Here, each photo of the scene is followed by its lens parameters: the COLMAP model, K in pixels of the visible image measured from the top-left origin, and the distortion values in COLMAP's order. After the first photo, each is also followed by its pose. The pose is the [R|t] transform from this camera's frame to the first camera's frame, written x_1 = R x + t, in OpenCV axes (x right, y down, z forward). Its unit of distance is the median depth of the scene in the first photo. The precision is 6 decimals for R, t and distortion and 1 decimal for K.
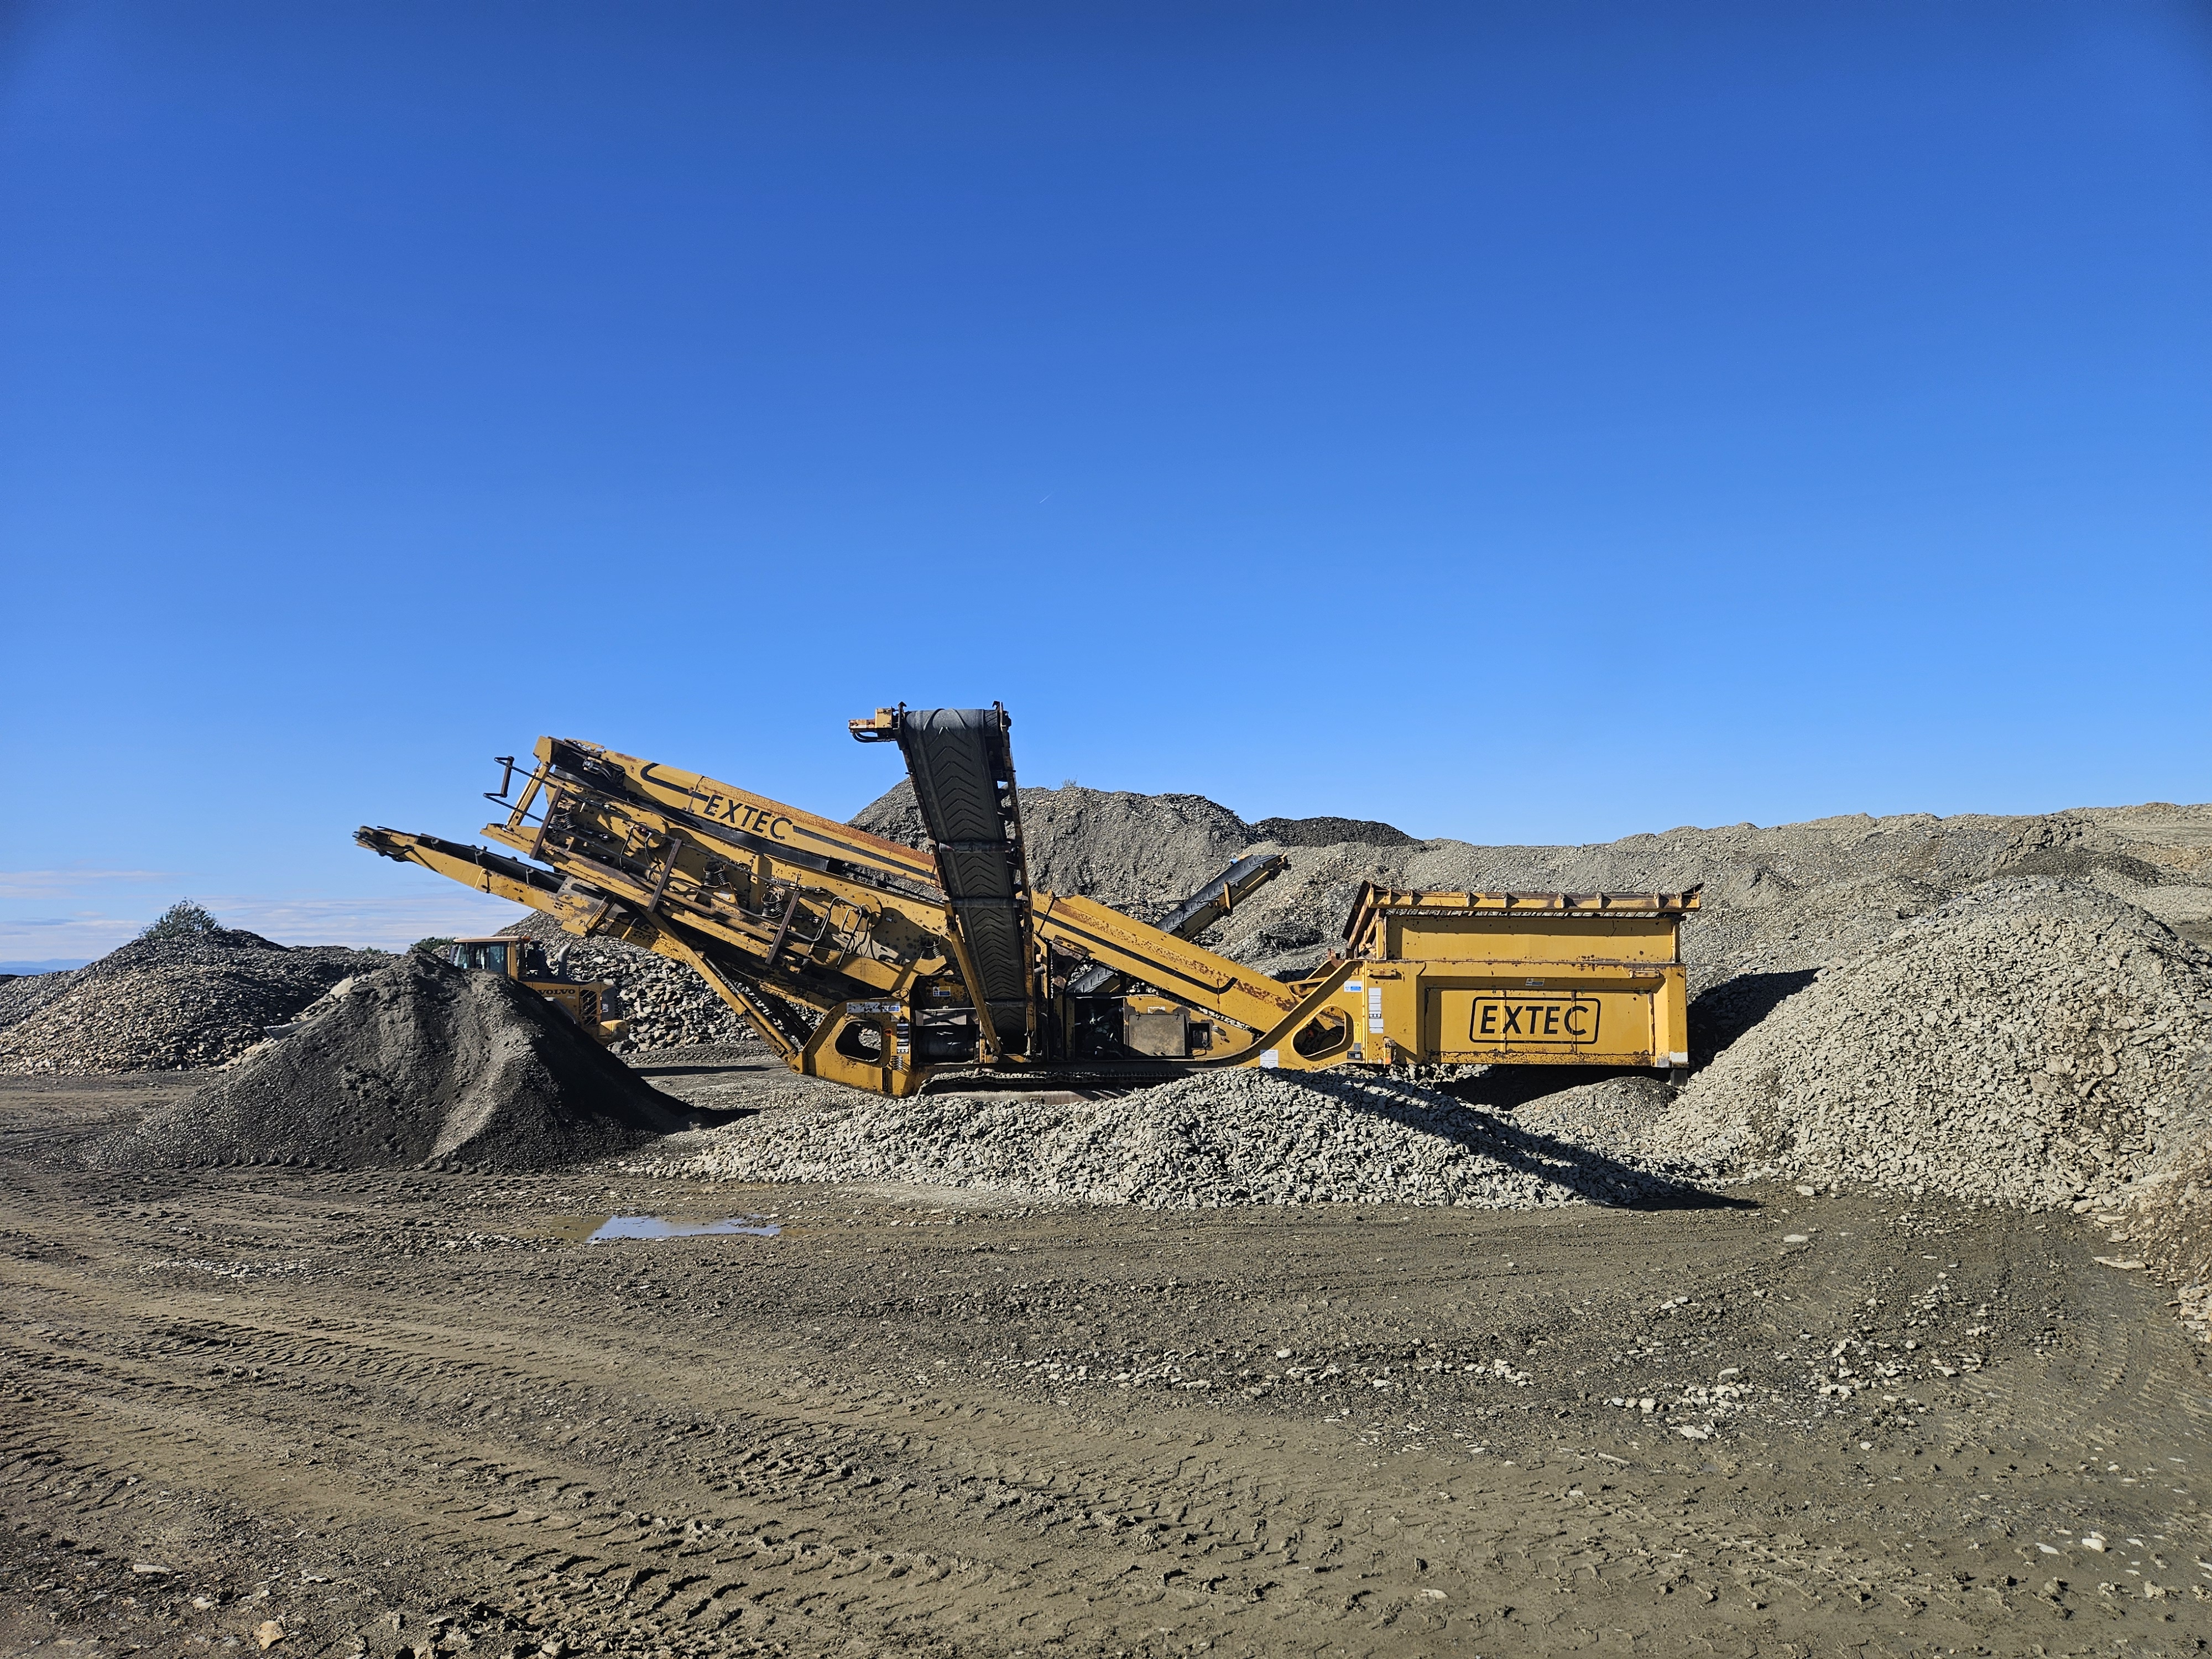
lens RADIAL K [[1477.2, 0, 1096.0], [0, 1477.2, 854.9], [0, 0, 1]] dist [0.075363, -0.069087]
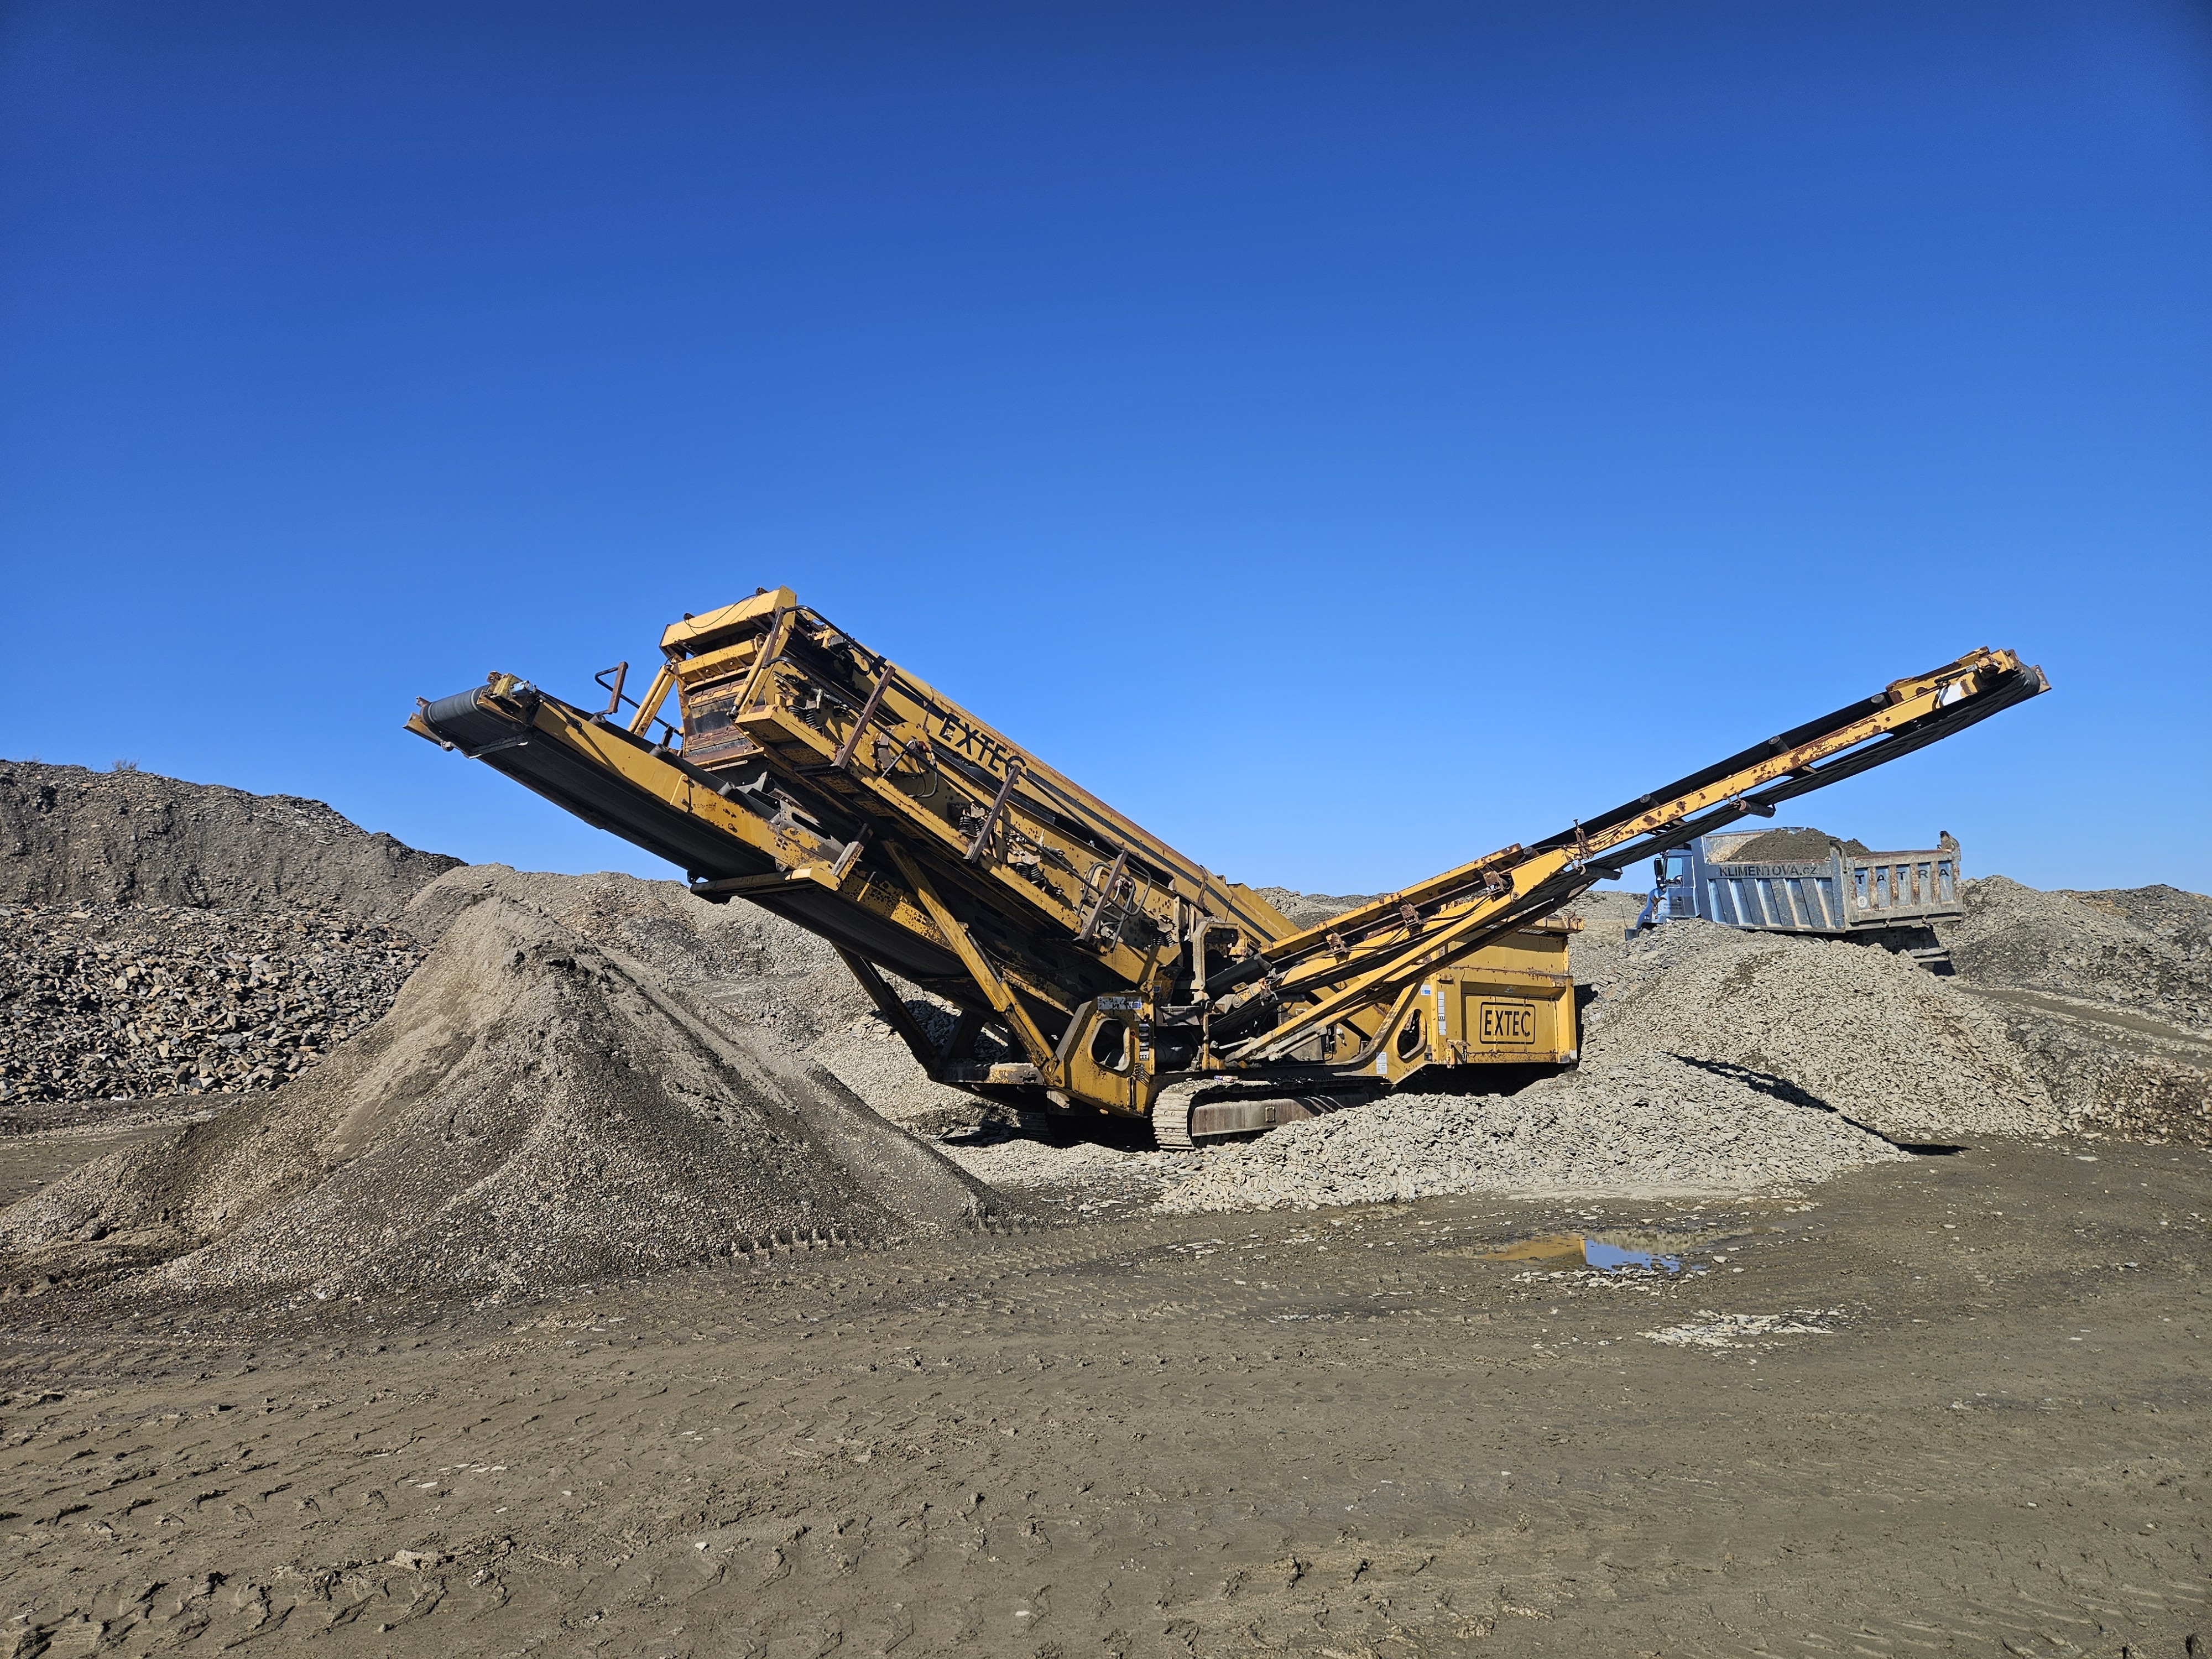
lens RADIAL K [[1480.8, 0, 1078.1], [0, 1480.8, 842.6], [0, 0, 1]] dist [0.075600, -0.062652]
pose [[0.691654, 0.091282, 0.716438, -0.750417], [-0.051050, 0.995679, -0.077576, 0.079133], [-0.720423, 0.017082, 0.693325, 0.450786]]
